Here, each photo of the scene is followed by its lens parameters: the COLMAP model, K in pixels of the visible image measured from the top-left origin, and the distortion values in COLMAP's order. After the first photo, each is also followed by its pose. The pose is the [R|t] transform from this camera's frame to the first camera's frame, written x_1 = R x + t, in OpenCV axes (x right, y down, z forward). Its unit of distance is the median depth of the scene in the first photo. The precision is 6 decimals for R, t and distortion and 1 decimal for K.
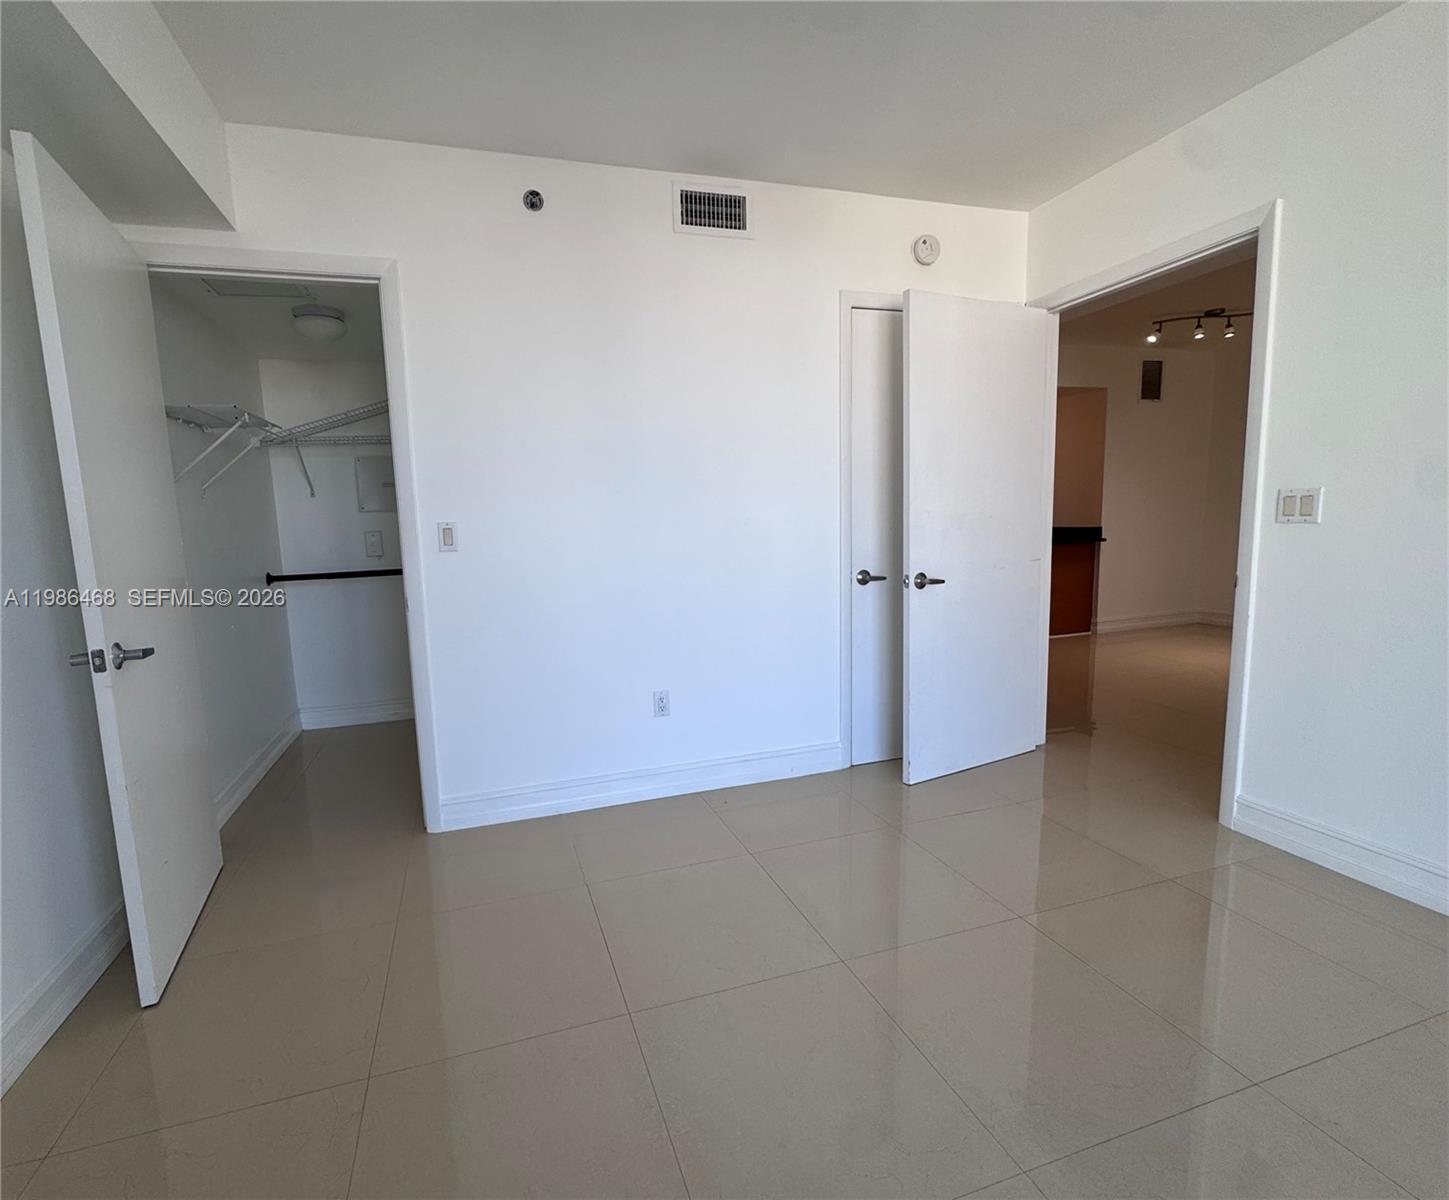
lens RADIAL K [[644.0, 0, 650.6], [0, 644.0, 600.0], [0, 0, 1]] dist [-0.007665, 0.001586]
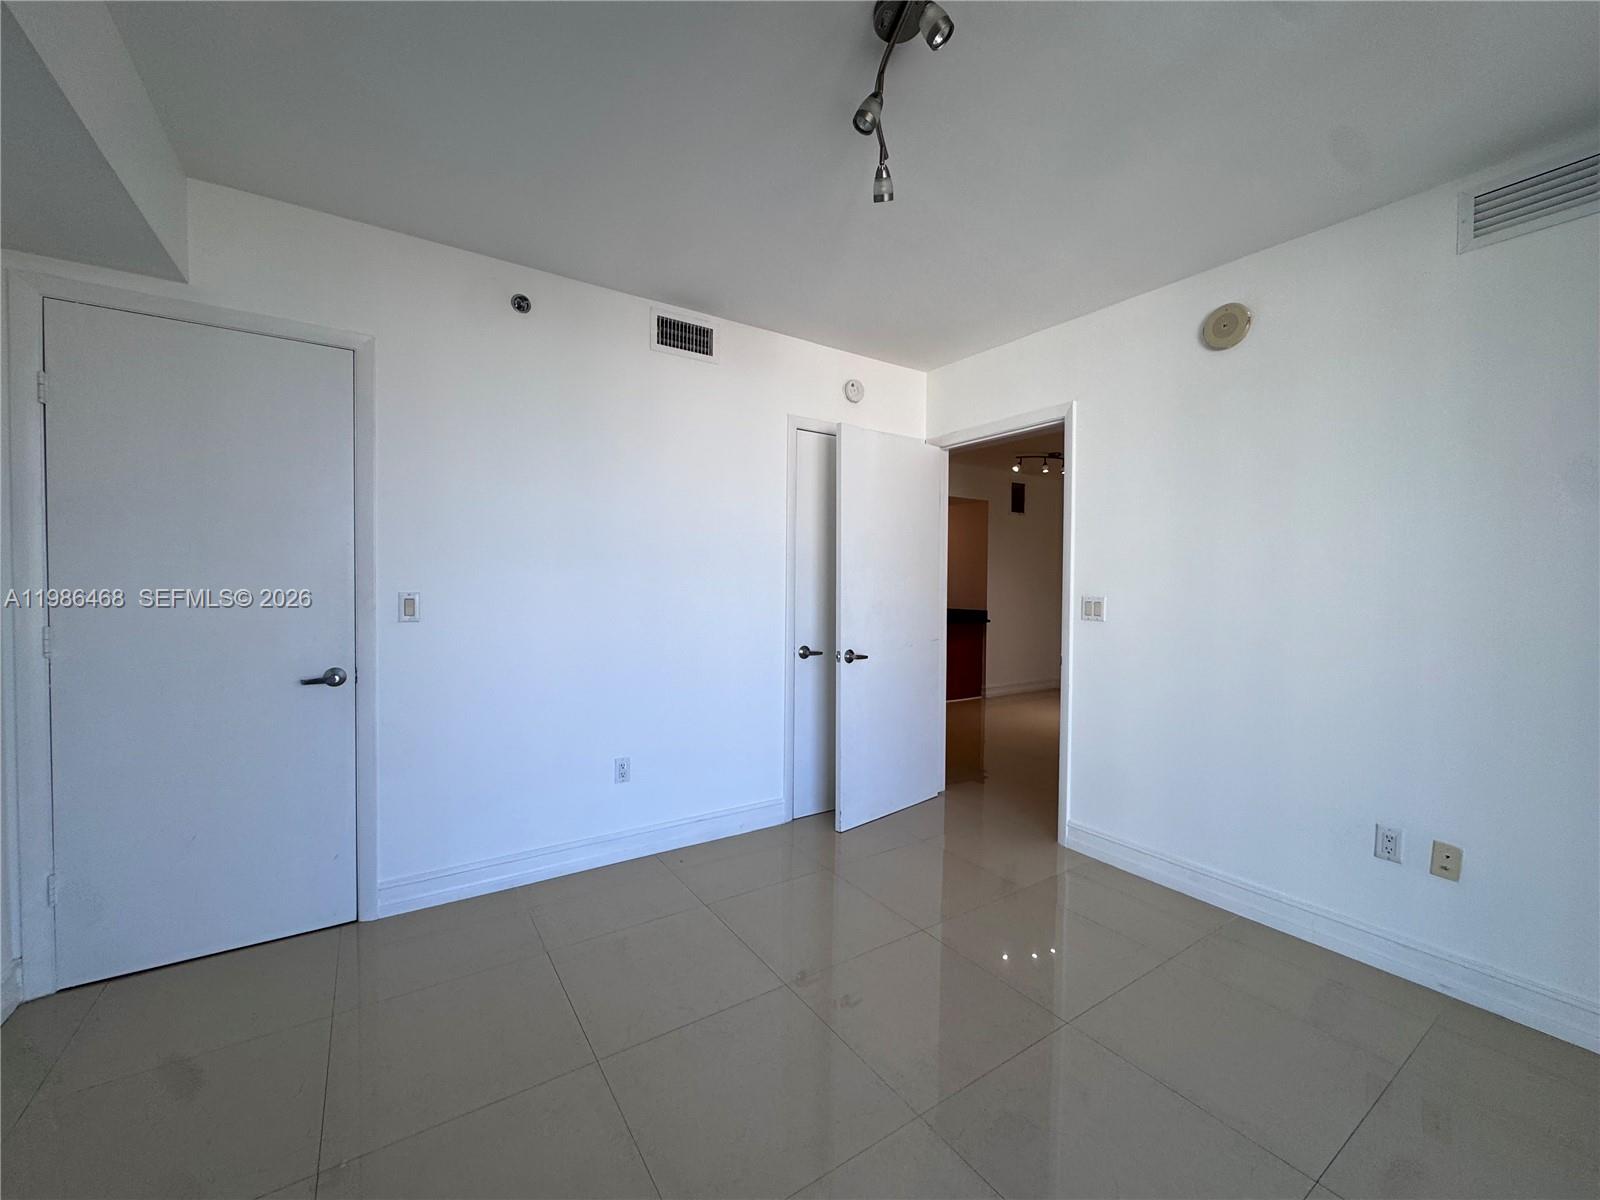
lens RADIAL K [[641.2, 0, 802.5], [0, 641.2, 597.3], [0, 0, 1]] dist [-0.000106, -0.000469]
pose [[0.949157, 0.039988, 0.312253, -0.041206], [-0.007113, 0.994370, -0.105723, -0.010989], [-0.314723, 0.098127, 0.944098, -0.111835]]
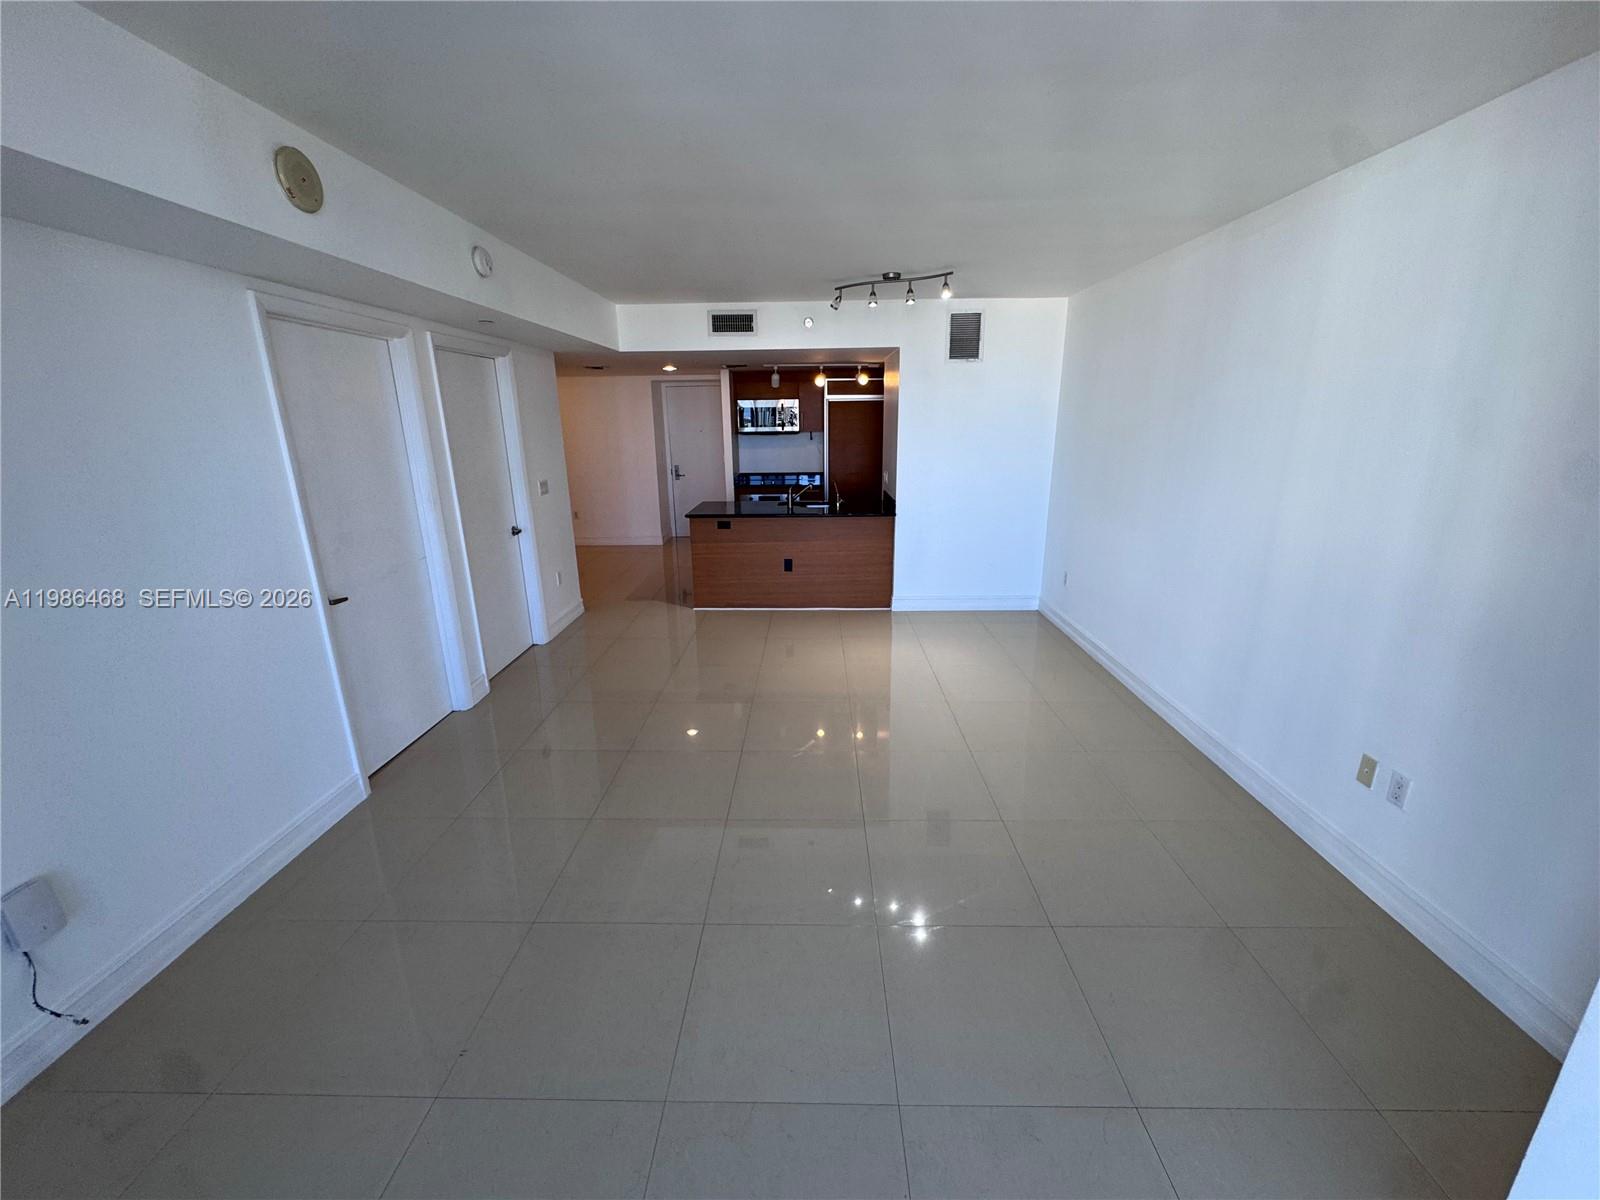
lens RADIAL K [[641.2, 0, 796.9], [0, 641.2, 594.0], [0, 0, 1]] dist [-0.000106, -0.000469]
pose [[0.954121, 0.103436, -0.280987, 1.661155], [-0.059665, 0.985296, 0.160102, -0.237518], [0.293415, -0.135992, 0.946263, 0.099358]]
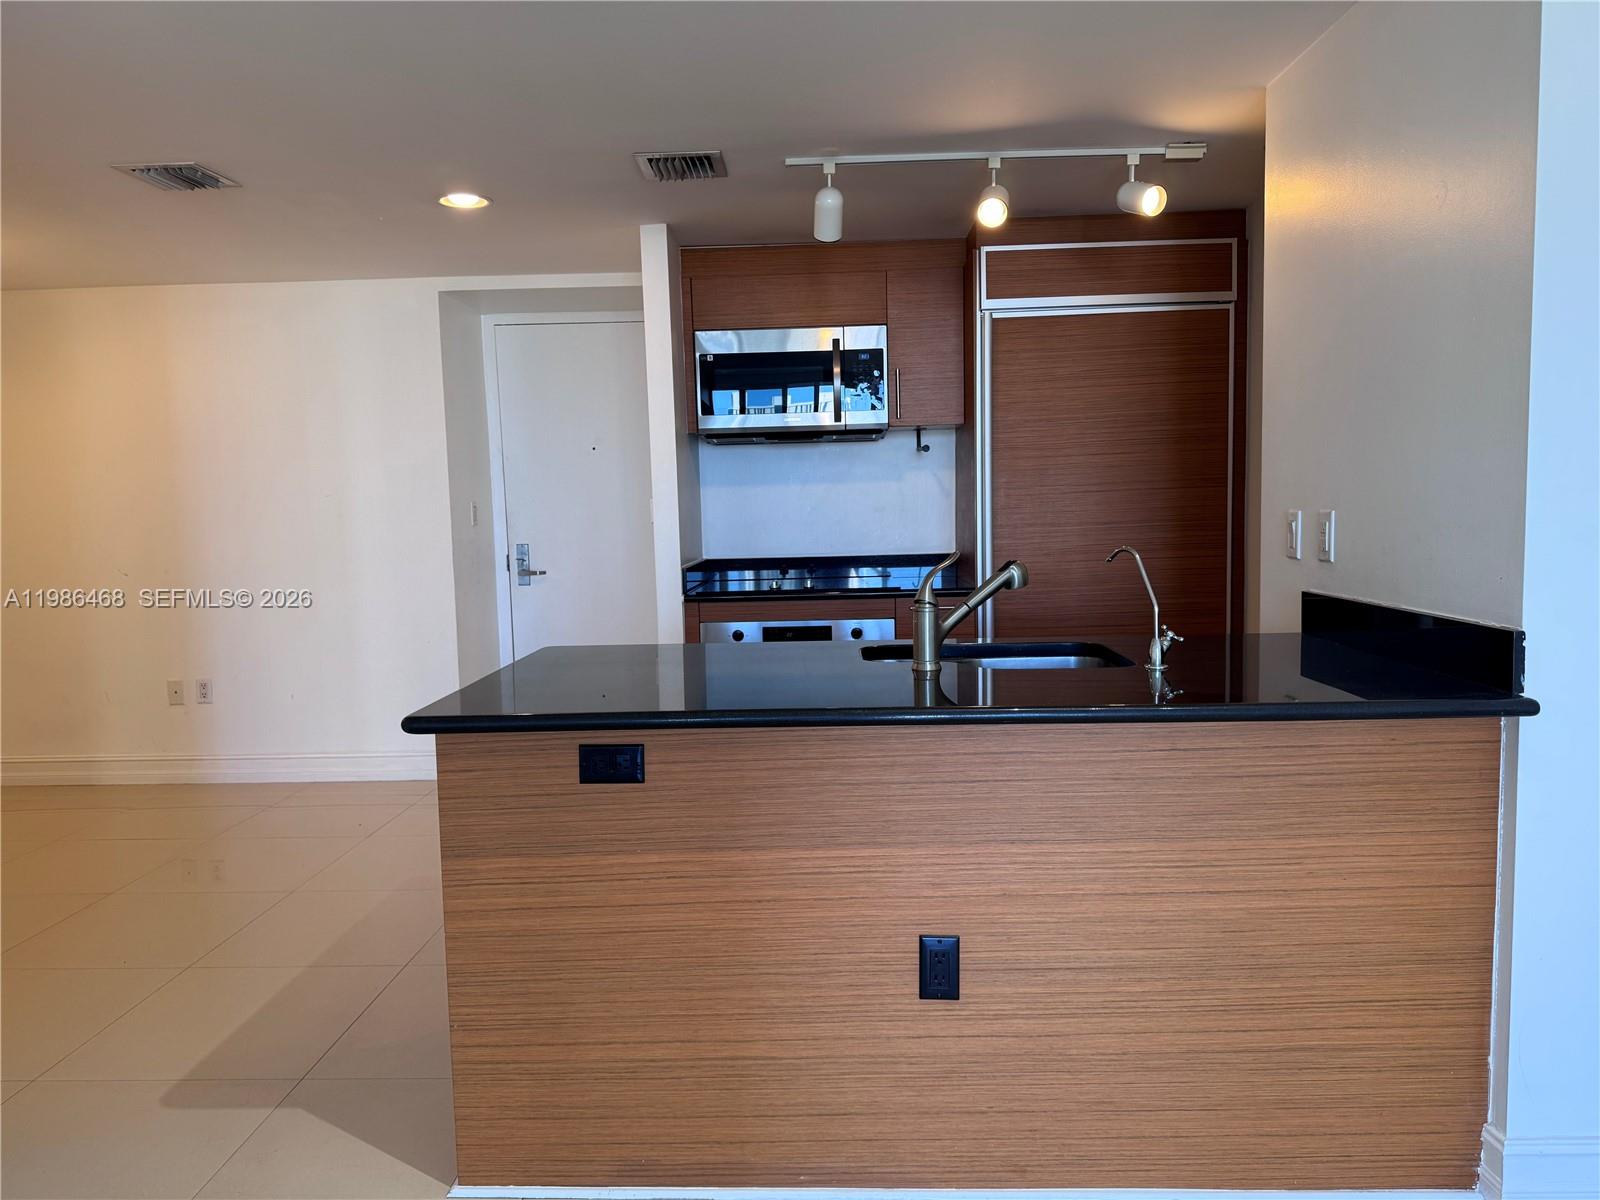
lens RADIAL K [[1128.8, 0, 803.3], [0, 1128.8, 609.1], [0, 0, 1]] dist [0.035179, -0.035192]
pose [[0.952925, 0.043144, -0.300122, 1.199977], [-0.049148, 0.998713, -0.012483, -0.209922], [0.299197, 0.026646, 0.953819, 1.267058]]
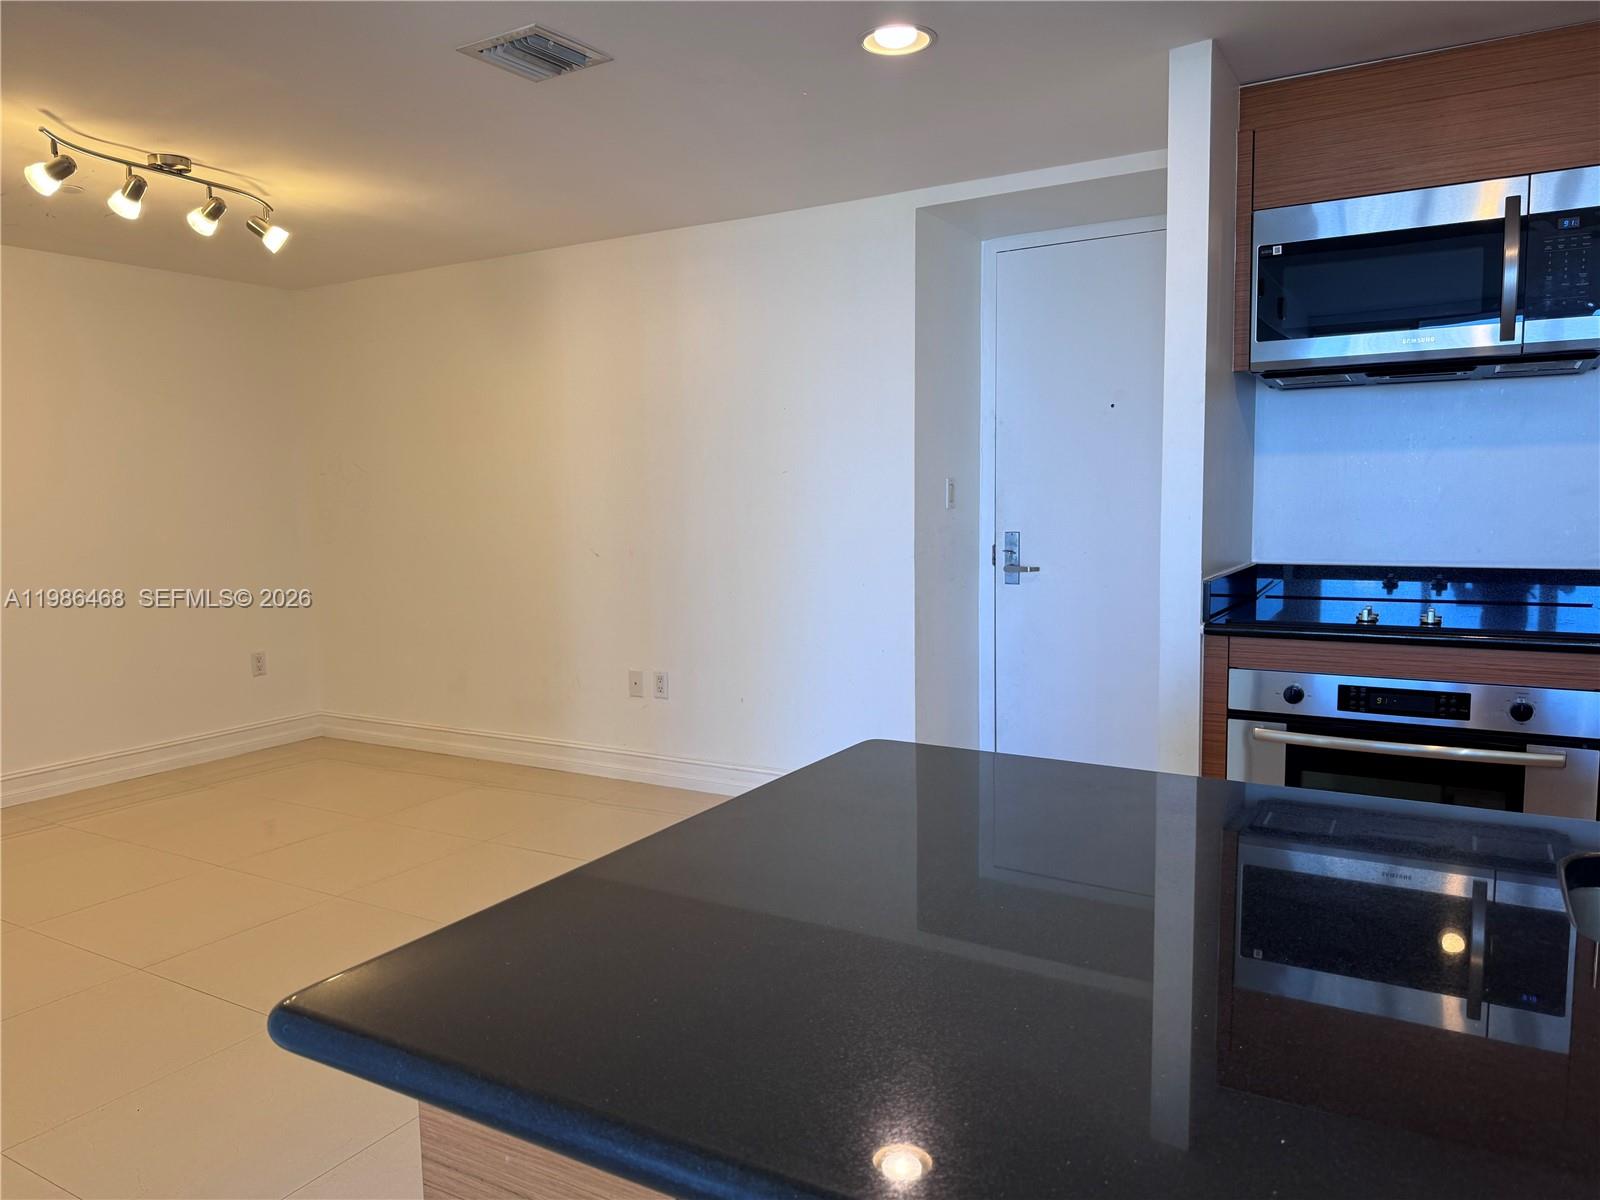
lens RADIAL K [[1128.8, 0, 798.4], [0, 1128.8, 602.2], [0, 0, 1]] dist [0.035179, -0.035192]
pose [[0.684547, 0.097809, -0.722377, 1.063317], [-0.099627, 0.994212, 0.040206, -0.258323], [0.722128, 0.044445, 0.690330, 1.709856]]
